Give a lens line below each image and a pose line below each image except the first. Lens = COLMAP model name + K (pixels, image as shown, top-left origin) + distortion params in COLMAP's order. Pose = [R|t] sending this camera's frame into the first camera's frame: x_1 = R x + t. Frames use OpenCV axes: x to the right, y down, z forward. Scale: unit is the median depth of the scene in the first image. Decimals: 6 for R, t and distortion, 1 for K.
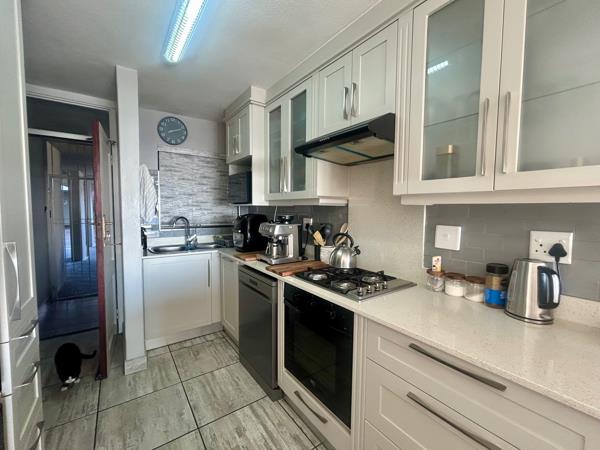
lens RADIAL K [[255.8, 0, 302.0], [0, 255.8, 223.2], [0, 0, 1]] dist [0.000424, 0.001070]
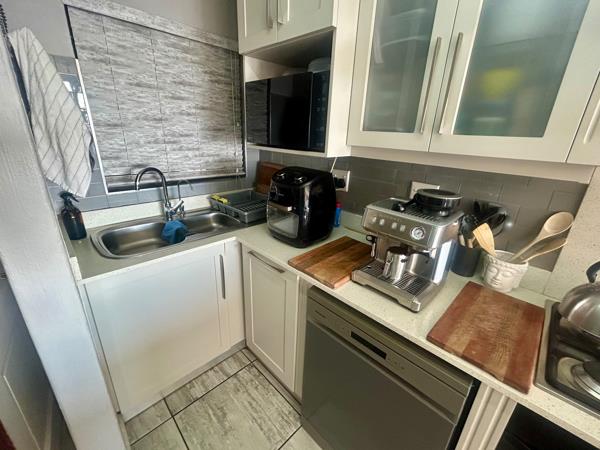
lens RADIAL K [[255.8, 0, 302.0], [0, 255.8, 223.2], [0, 0, 1]] dist [0.000424, 0.001070]
pose [[0.987491, -0.023532, 0.155910, -0.247194], [-0.022476, 0.957696, 0.286904, -0.069333], [-0.156066, -0.286819, 0.945187, 0.431343]]
